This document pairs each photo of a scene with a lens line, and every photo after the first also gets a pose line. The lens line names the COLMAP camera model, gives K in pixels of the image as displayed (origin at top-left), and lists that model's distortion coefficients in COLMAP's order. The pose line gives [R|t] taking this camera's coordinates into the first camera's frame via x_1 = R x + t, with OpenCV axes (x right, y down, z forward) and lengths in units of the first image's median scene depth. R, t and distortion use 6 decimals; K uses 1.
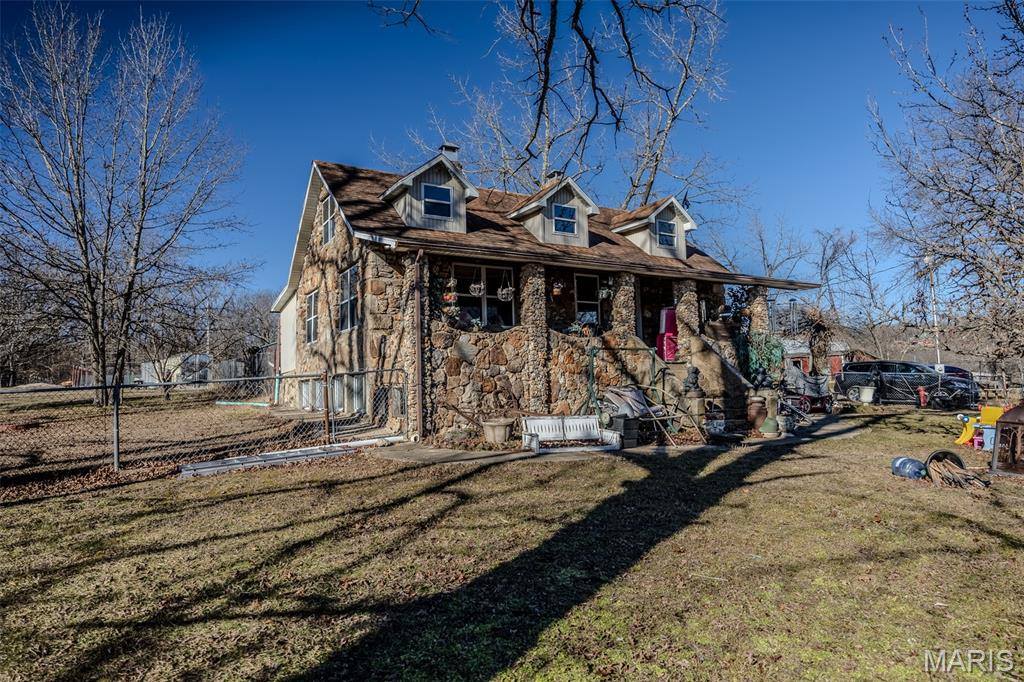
lens RADIAL K [[653.4, 0, 511.7], [0, 653.4, 344.0], [0, 0, 1]] dist [0.000418, -0.000075]
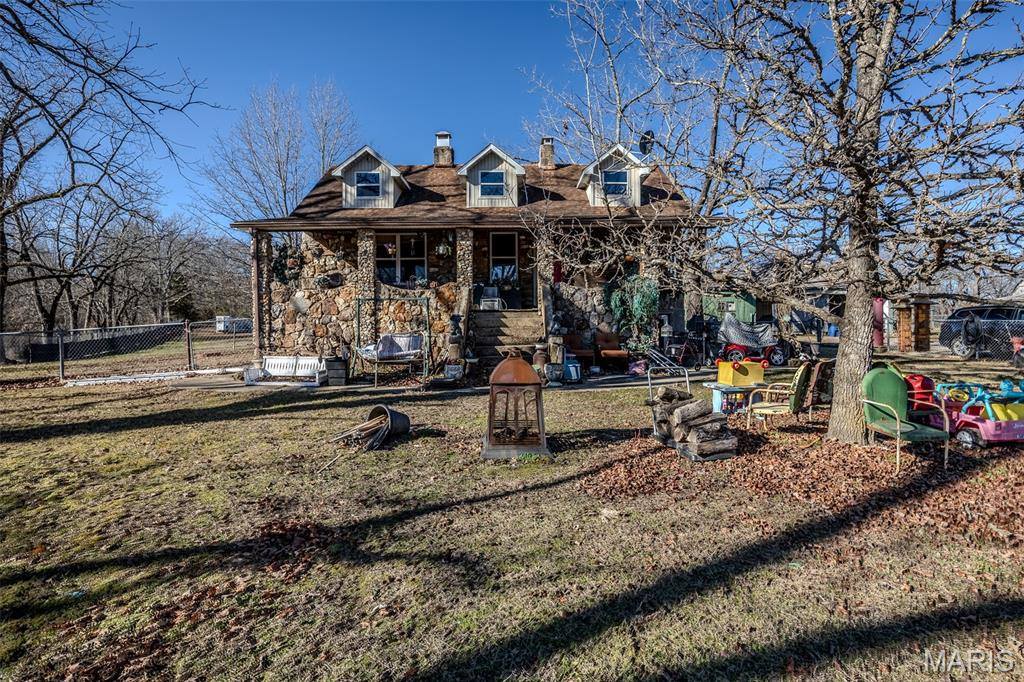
lens RADIAL K [[535.4, 0, 511.9], [0, 535.4, 338.7], [0, 0, 1]] dist [-0.019869, -0.000037]
pose [[0.863852, 0.008323, -0.503676, 0.646016], [0.026182, 0.997770, 0.061393, 0.019589], [0.503064, -0.066222, 0.861708, 0.245217]]
